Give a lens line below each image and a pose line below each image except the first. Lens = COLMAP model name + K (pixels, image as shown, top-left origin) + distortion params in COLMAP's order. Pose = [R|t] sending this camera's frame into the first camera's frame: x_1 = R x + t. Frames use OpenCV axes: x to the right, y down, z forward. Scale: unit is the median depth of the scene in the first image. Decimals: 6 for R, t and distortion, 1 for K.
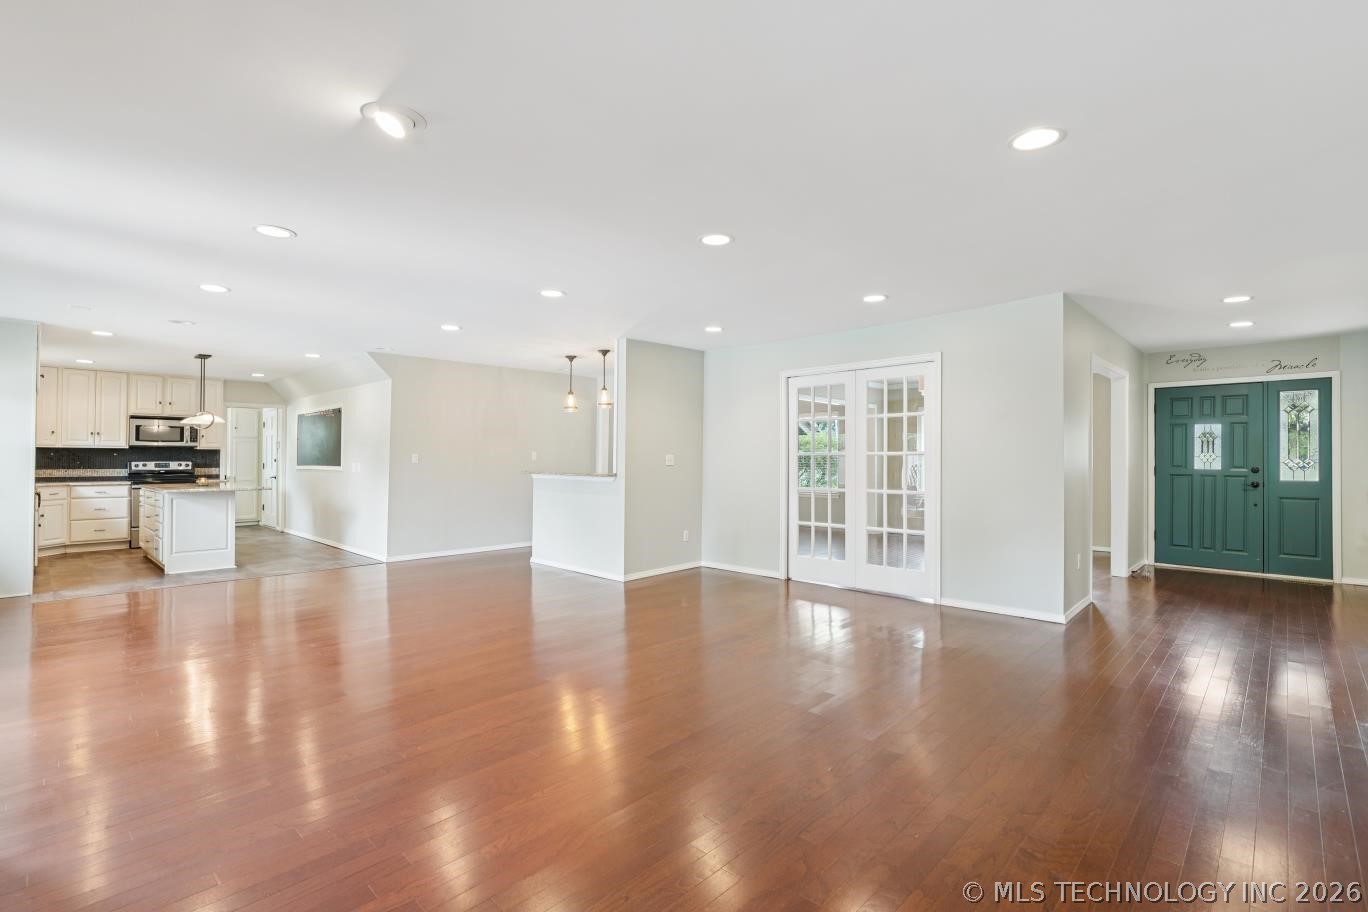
lens RADIAL K [[628.6, 0, 687.6], [0, 628.6, 454.2], [0, 0, 1]] dist [-0.002667, 0.000620]
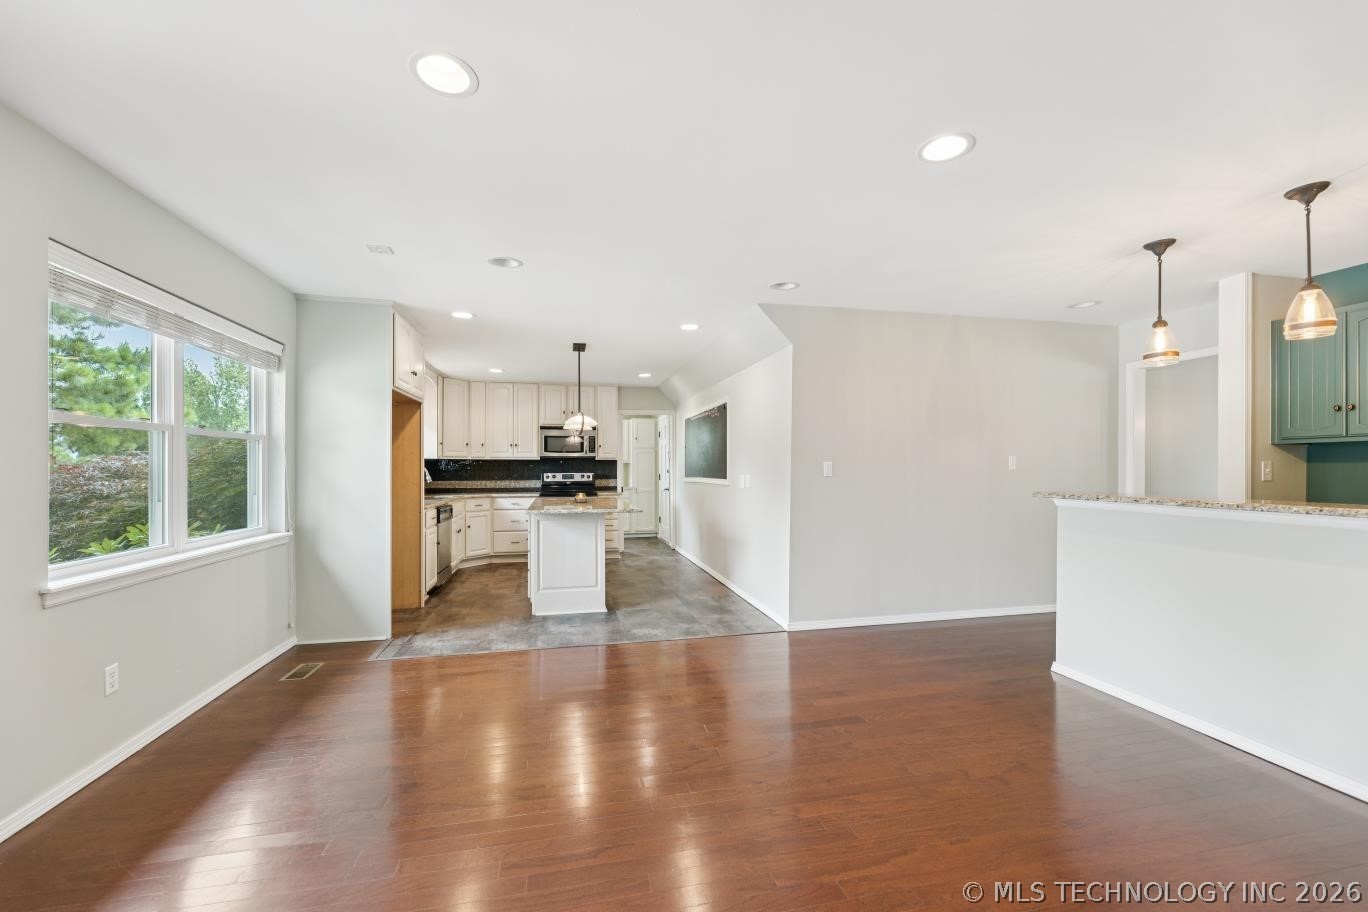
lens RADIAL K [[559.3, 0, 689.9], [0, 559.3, 463.1], [0, 0, 1]] dist [-0.003143, -0.000280]
pose [[0.835623, -0.010342, -0.549205, -0.205949], [0.009682, 0.999945, -0.004098, 0.001894], [0.549217, -0.001893, 0.835677, 0.387903]]
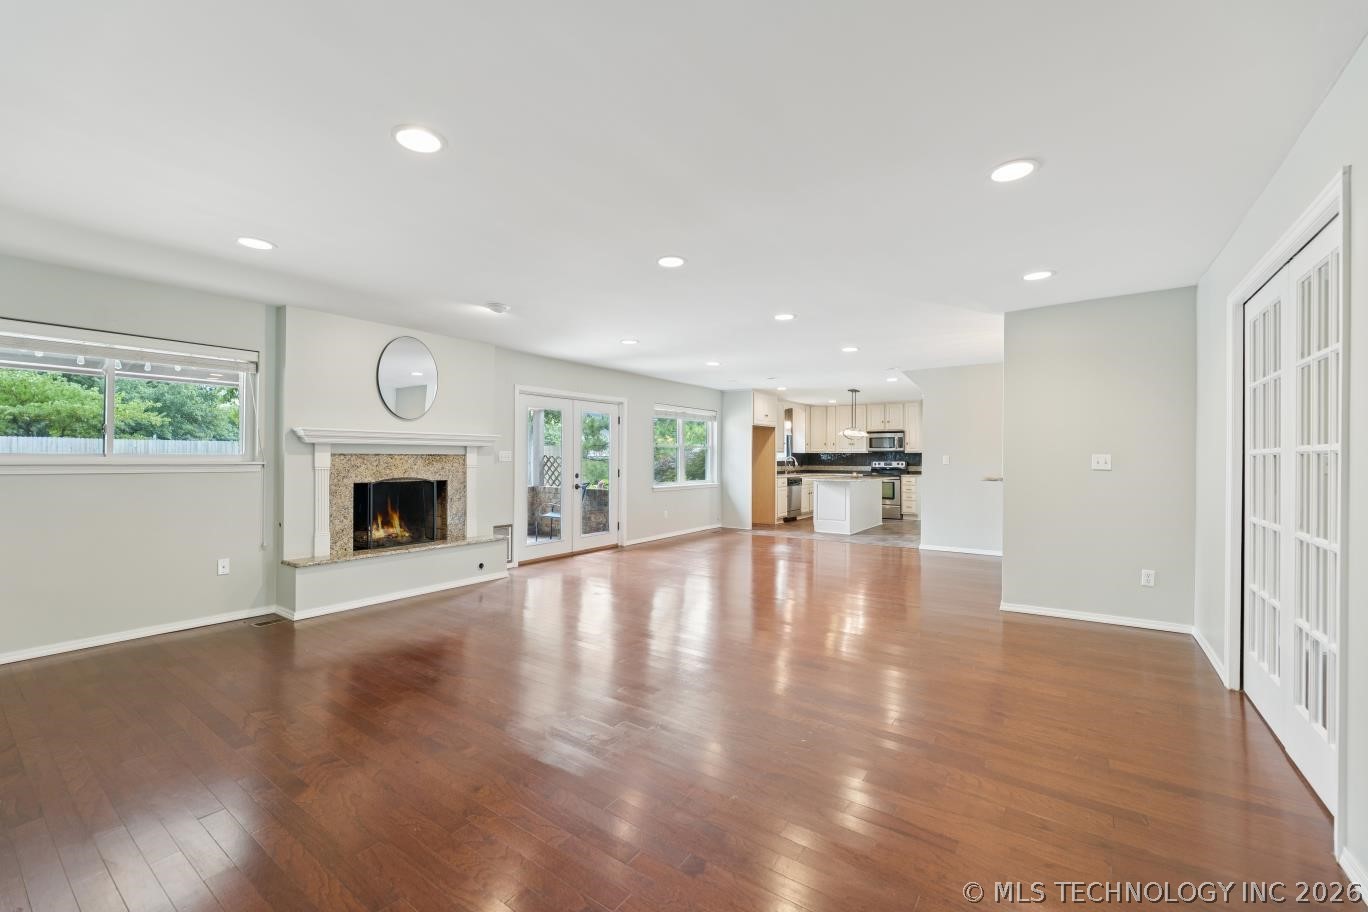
lens RADIAL K [[559.3, 0, 681.1], [0, 559.3, 457.0], [0, 0, 1]] dist [0.010860, 0.000004]
pose [[0.139824, -0.004576, -0.990166, 0.411629], [0.008496, 0.999958, -0.003421, 0.001360], [0.990140, -0.007934, 0.139857, 0.344501]]
